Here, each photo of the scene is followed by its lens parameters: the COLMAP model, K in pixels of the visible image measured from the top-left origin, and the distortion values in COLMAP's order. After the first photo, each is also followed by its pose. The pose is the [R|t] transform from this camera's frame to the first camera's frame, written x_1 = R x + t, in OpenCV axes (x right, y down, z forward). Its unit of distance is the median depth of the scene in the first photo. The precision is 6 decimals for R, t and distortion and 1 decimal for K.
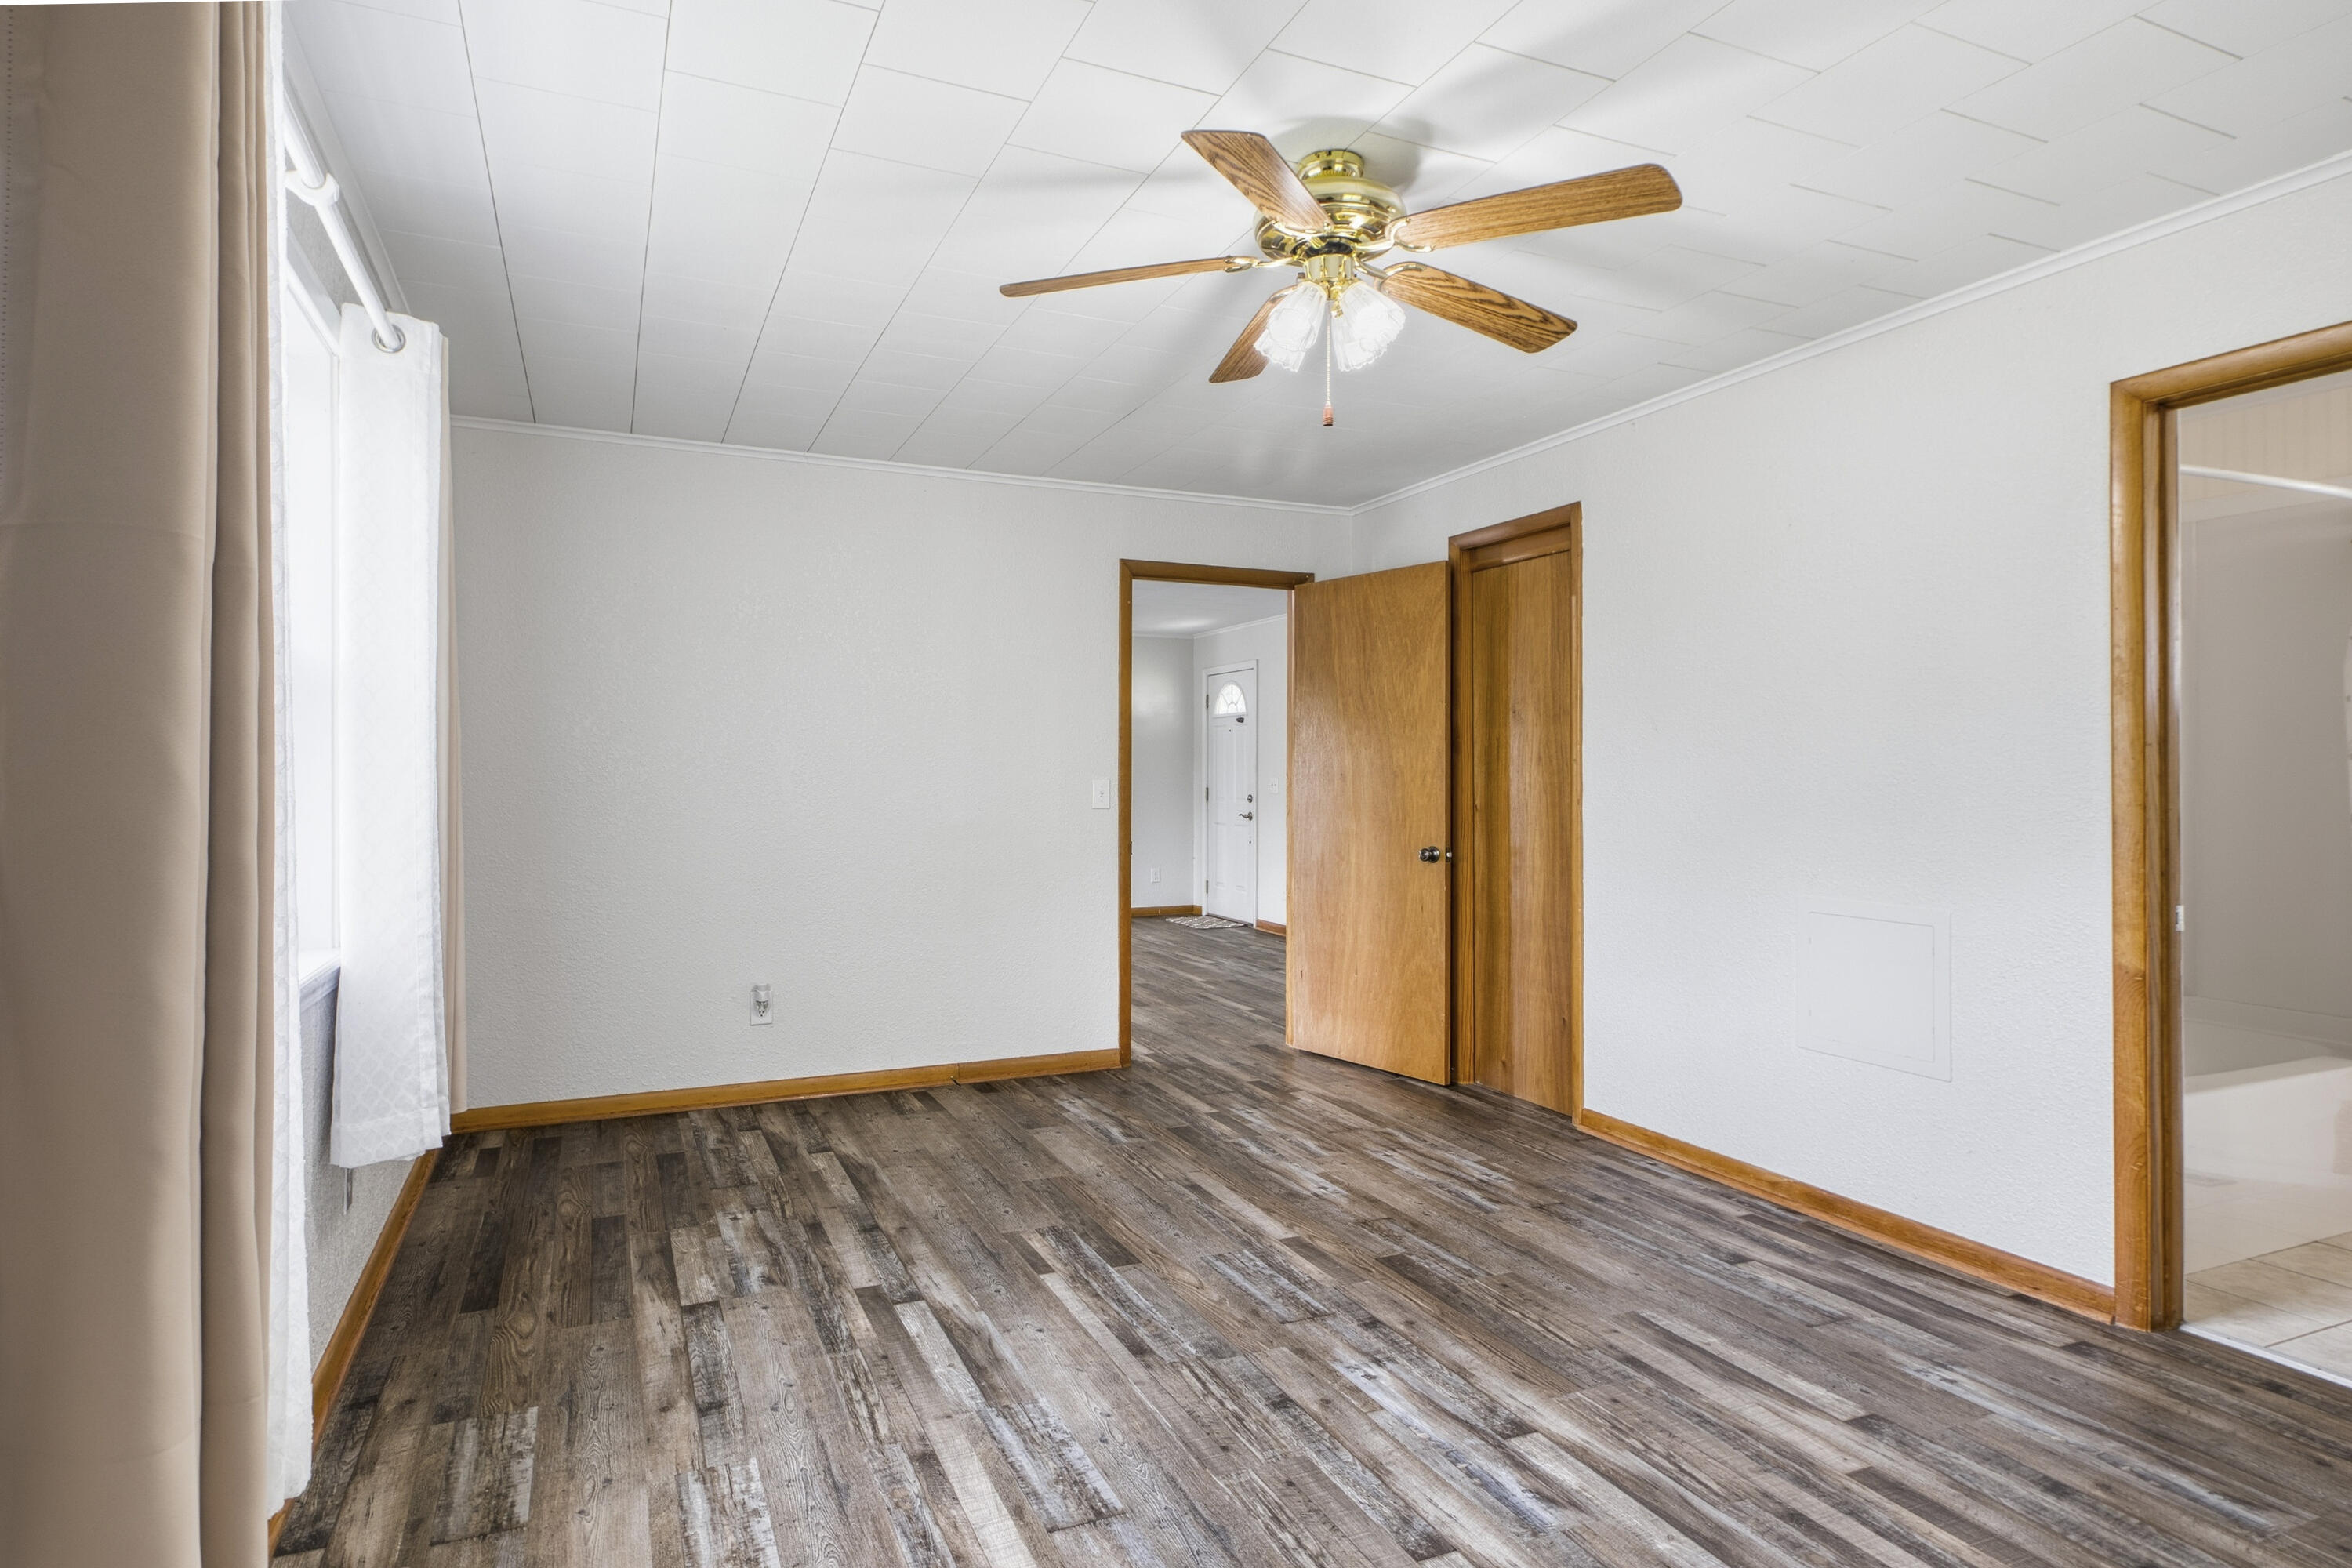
lens RADIAL K [[1292.3, 0, 1187.4], [0, 1292.3, 771.4], [0, 0, 1]] dist [0.020096, -0.006429]
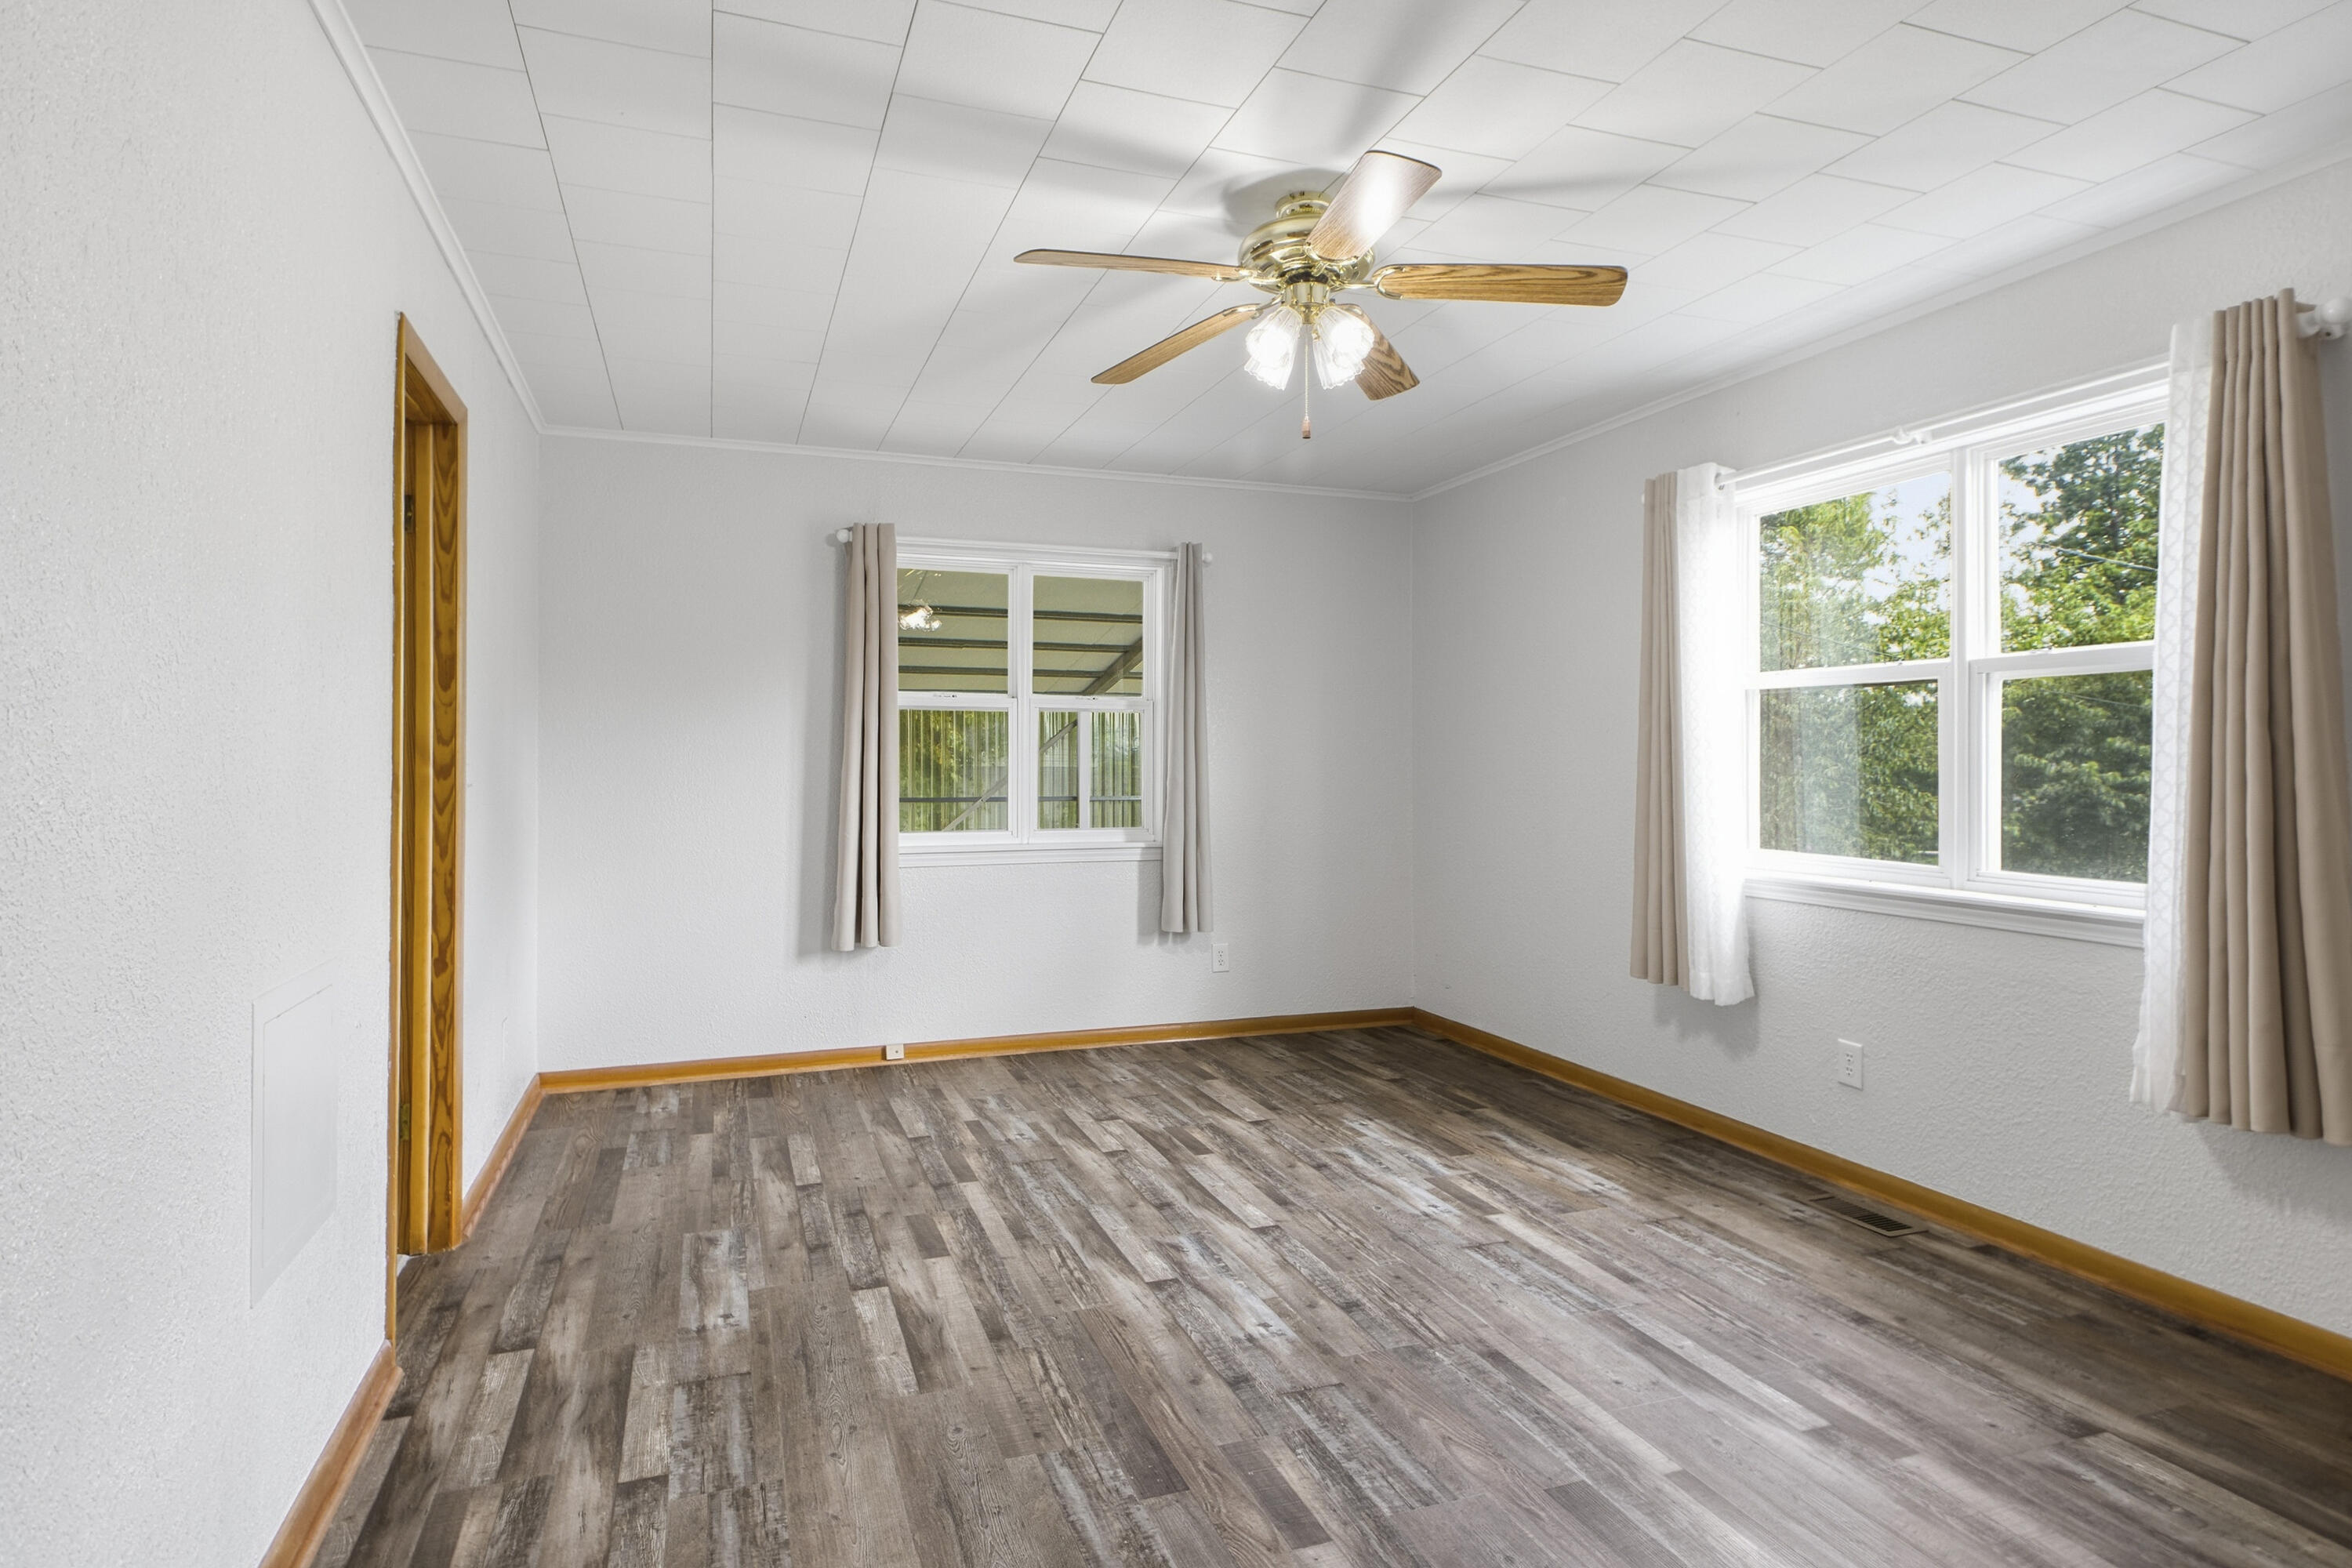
lens RADIAL K [[1292.3, 0, 1172.3], [0, 1292.3, 760.7], [0, 0, 1]] dist [0.020096, -0.006429]
pose [[-0.994212, -0.003024, 0.107393, 0.100798], [-0.003235, 0.999993, -0.001795, 0.006071], [-0.107387, -0.002132, -0.994215, 2.019913]]
